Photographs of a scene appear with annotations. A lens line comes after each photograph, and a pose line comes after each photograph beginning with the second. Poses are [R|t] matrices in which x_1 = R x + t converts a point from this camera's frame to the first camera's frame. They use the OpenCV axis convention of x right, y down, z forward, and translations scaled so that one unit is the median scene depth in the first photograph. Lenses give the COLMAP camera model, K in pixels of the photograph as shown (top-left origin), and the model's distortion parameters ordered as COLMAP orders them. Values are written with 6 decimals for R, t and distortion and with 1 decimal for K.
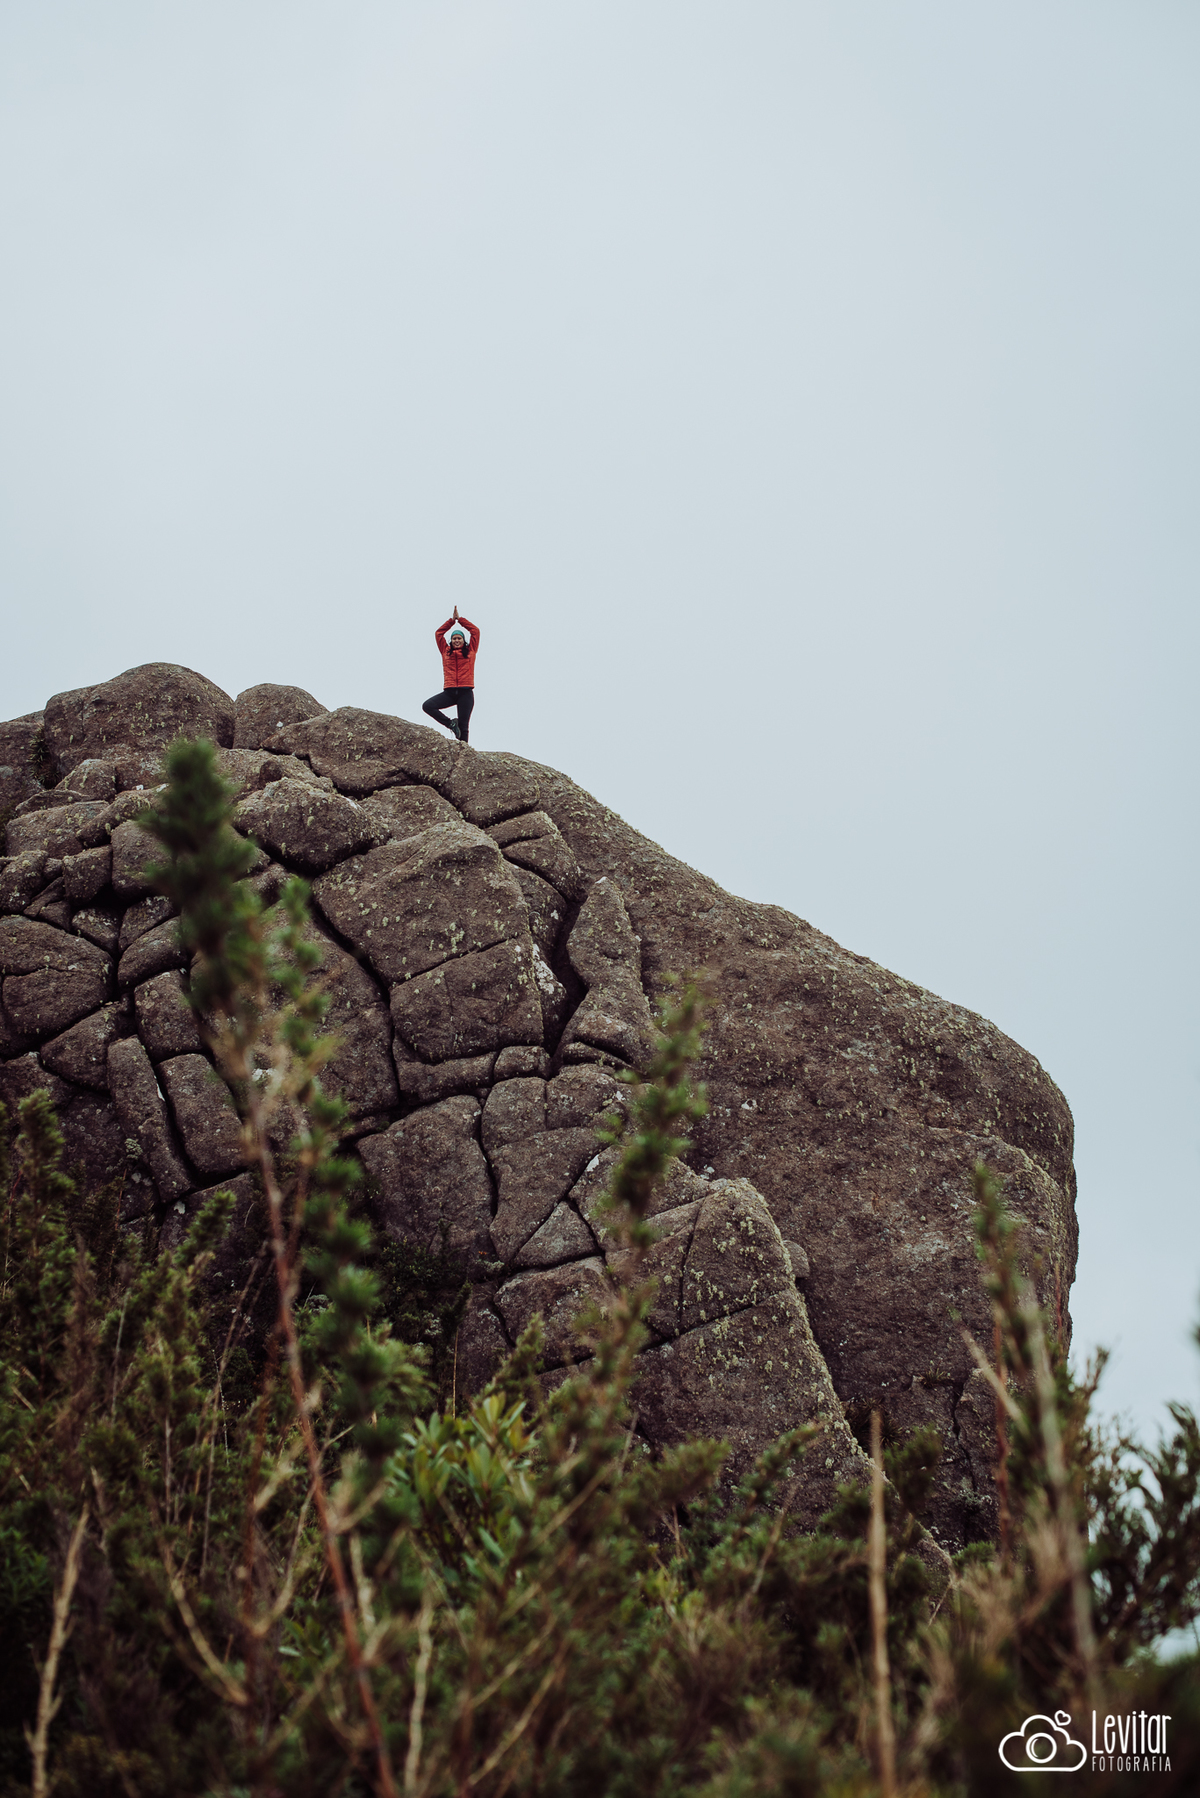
lens RADIAL K [[2681.4, 0, 635.2], [0, 2681.4, 882.6], [0, 0, 1]] dist [-0.134478, 0.000000]
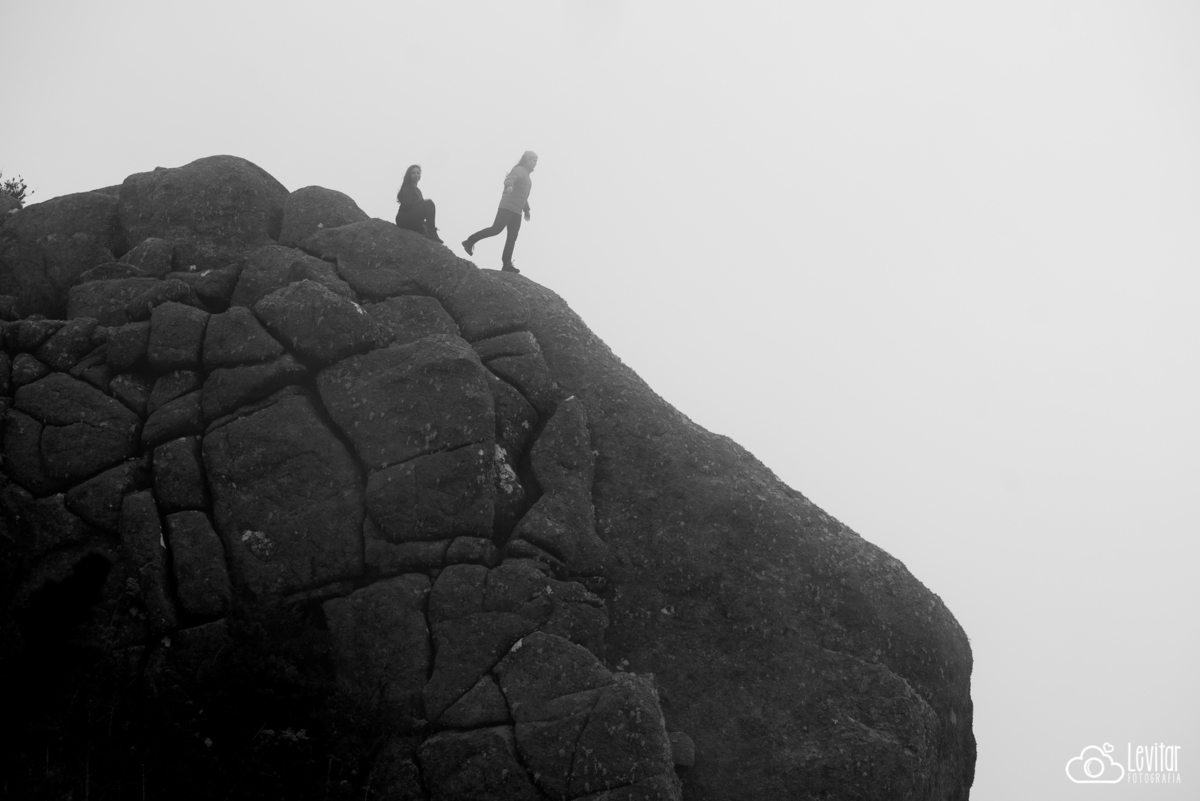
lens RADIAL K [[2940.8, 0, 596.5], [0, 2940.8, 396.7], [0, 0, 1]] dist [0.073545, 0.000000]
pose [[0.988237, 0.111025, -0.105174, 0.134549], [-0.107786, 0.993521, 0.036018, -0.049597], [0.108492, -0.024258, 0.993801, -0.250203]]
